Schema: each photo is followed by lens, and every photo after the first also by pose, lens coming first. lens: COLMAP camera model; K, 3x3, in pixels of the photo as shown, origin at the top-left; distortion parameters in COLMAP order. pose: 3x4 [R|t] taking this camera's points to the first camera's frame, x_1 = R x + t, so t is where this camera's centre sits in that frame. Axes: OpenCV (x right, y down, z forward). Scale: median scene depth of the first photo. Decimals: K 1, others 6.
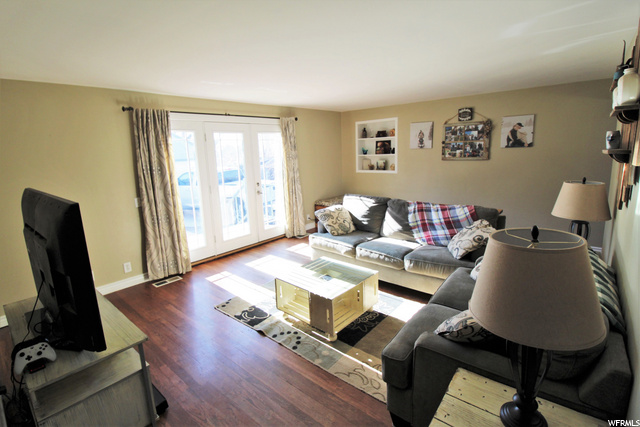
lens RADIAL K [[300.2, 0, 315.9], [0, 300.2, 213.6], [0, 0, 1]] dist [-0.014257, -0.003314]
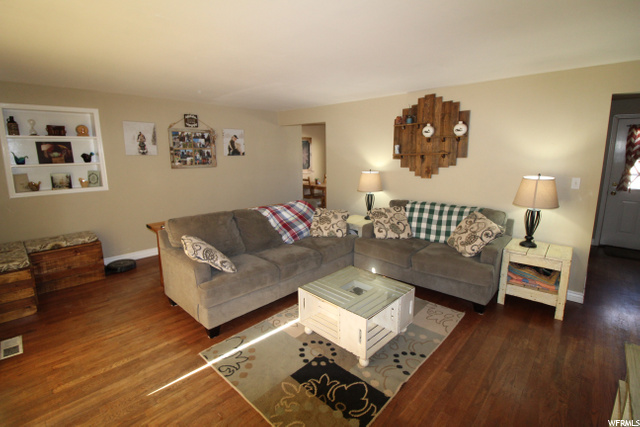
lens RADIAL K [[300.2, 0, 314.1], [0, 300.2, 210.4], [0, 0, 1]] dist [-0.014257, -0.003314]
pose [[0.053558, -0.148147, 0.987514, -0.471045], [0.213287, 0.967809, 0.133623, -0.094103], [-0.975520, 0.203468, 0.083432, 0.580509]]
